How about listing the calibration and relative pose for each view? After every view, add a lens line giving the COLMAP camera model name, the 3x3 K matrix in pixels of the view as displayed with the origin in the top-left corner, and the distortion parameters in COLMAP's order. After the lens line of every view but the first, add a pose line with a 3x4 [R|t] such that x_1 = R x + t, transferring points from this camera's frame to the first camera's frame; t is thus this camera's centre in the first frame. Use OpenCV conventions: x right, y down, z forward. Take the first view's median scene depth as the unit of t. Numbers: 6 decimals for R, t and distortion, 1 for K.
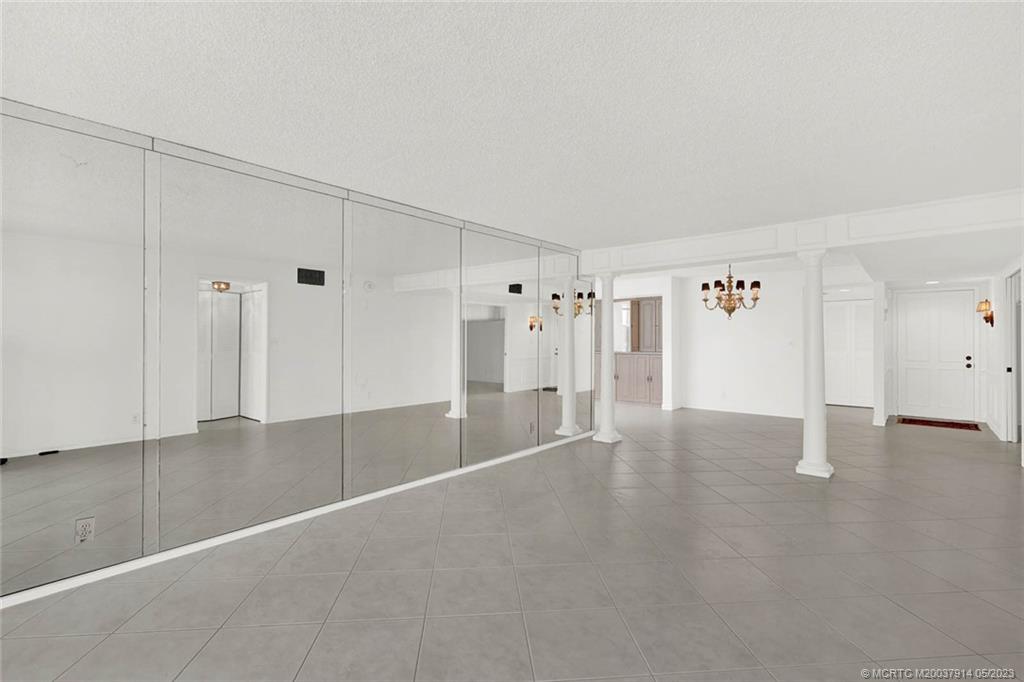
lens RADIAL K [[486.0, 0, 523.2], [0, 486.0, 346.2], [0, 0, 1]] dist [-0.000438, -0.000069]
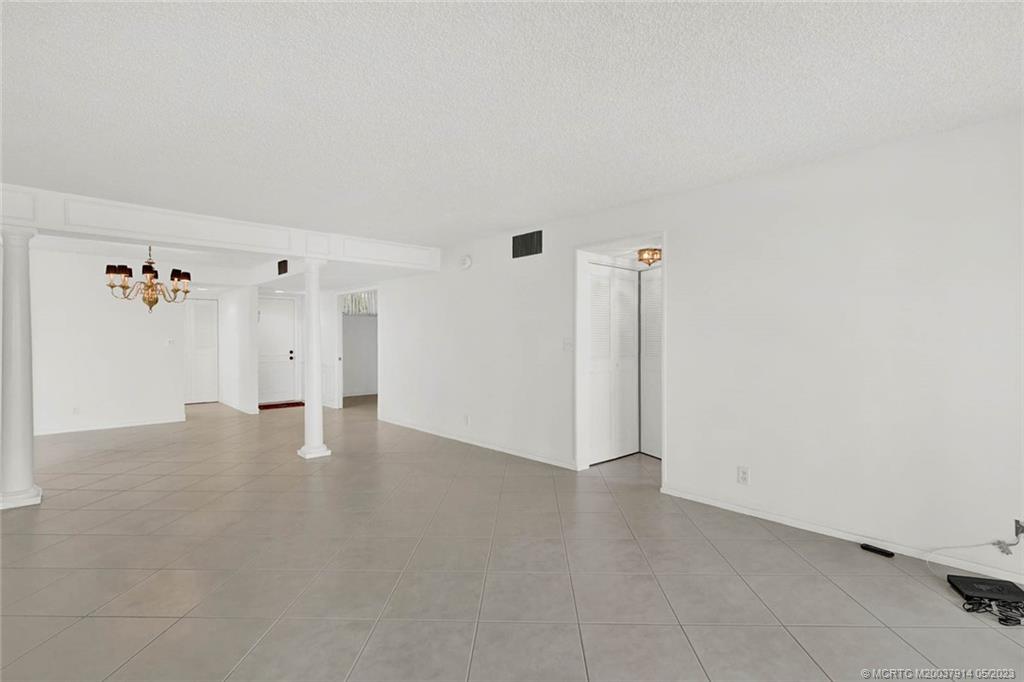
lens RADIAL K [[486.0, 0, 523.2], [0, 486.0, 346.2], [0, 0, 1]] dist [-0.000438, -0.000069]
pose [[0.114253, -0.016430, 0.993316, -0.337324], [0.009478, 0.999836, 0.015448, -0.005792], [-0.993407, 0.007649, 0.114390, 0.283144]]
